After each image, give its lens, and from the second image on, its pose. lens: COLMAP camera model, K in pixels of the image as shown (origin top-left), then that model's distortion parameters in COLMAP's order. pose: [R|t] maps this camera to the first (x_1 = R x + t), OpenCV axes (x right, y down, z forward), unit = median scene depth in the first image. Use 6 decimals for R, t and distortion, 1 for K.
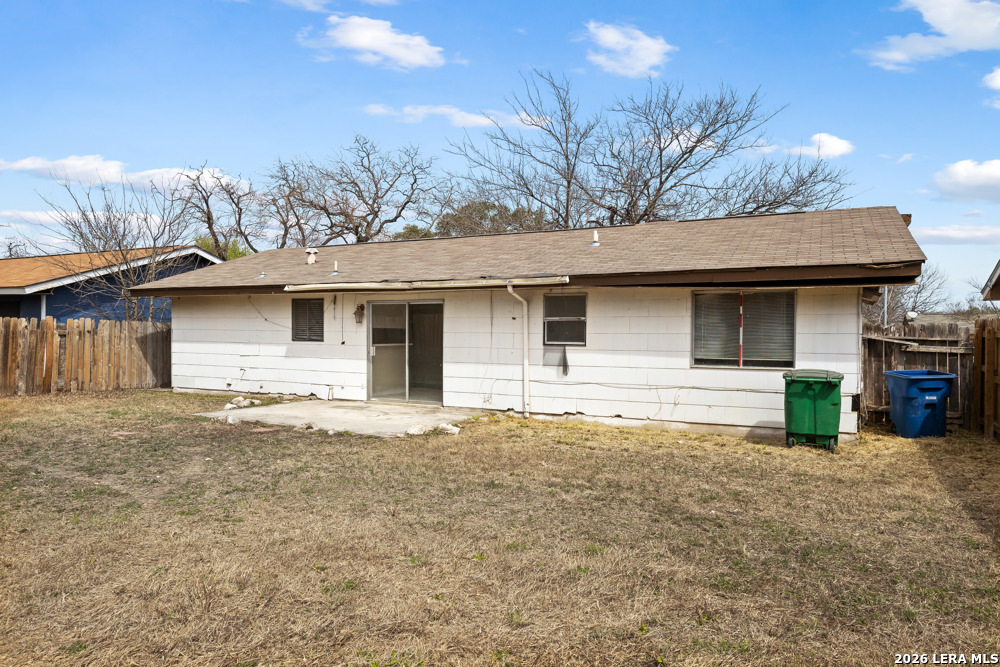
lens RADIAL K [[648.9, 0, 500.0], [0, 648.9, 333.5], [0, 0, 1]] dist [0.004968, -0.000103]
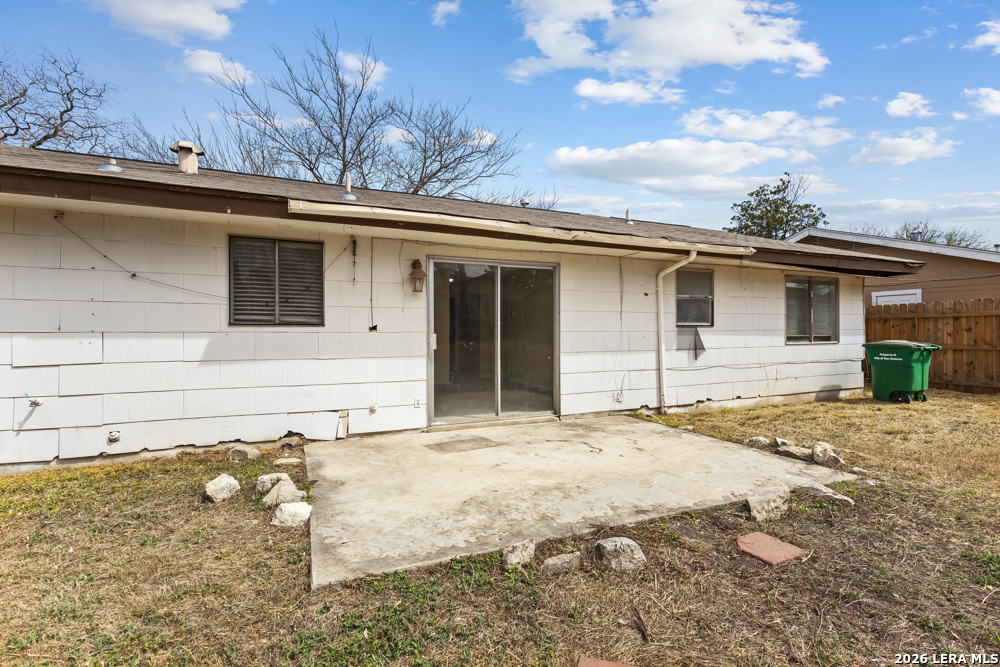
lens RADIAL K [[462.2, 0, 498.3], [0, 462.2, 331.4], [0, 0, 1]] dist [-0.000658, 0.001117]
pose [[0.630157, -0.008065, 0.776426, -0.490924], [0.010833, 0.999940, 0.001594, 0.018242], [-0.776392, 0.007407, 0.630206, 0.698137]]
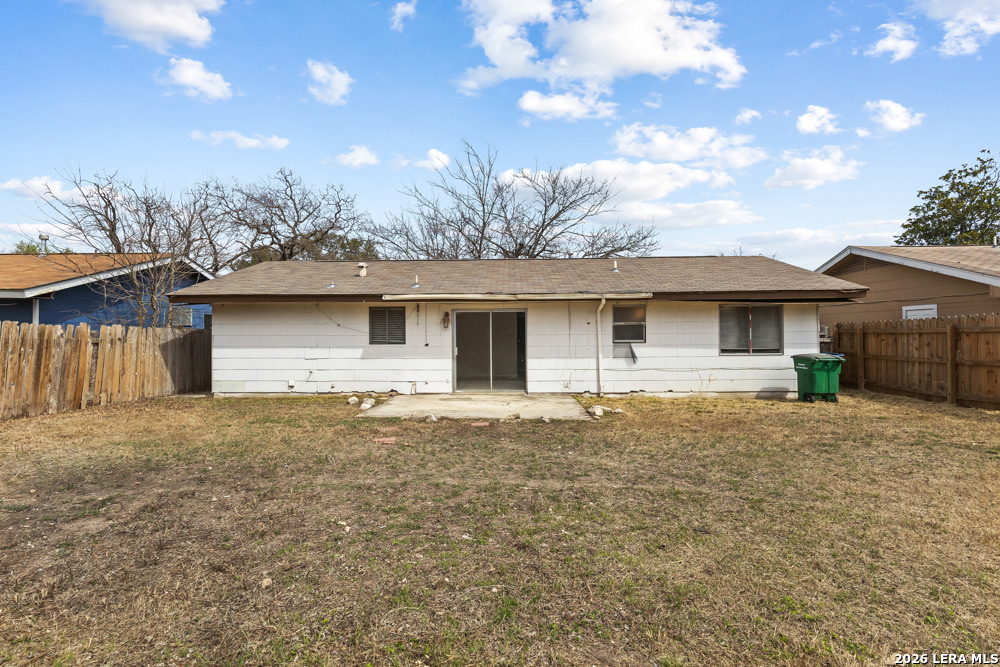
lens RADIAL K [[462.2, 0, 498.3], [0, 462.2, 331.4], [0, 0, 1]] dist [-0.000658, 0.001117]
pose [[0.905620, -0.010742, 0.423955, -0.494511], [0.013994, 0.999892, -0.004557, -0.004324], [-0.423860, 0.010060, 0.905672, 0.193399]]
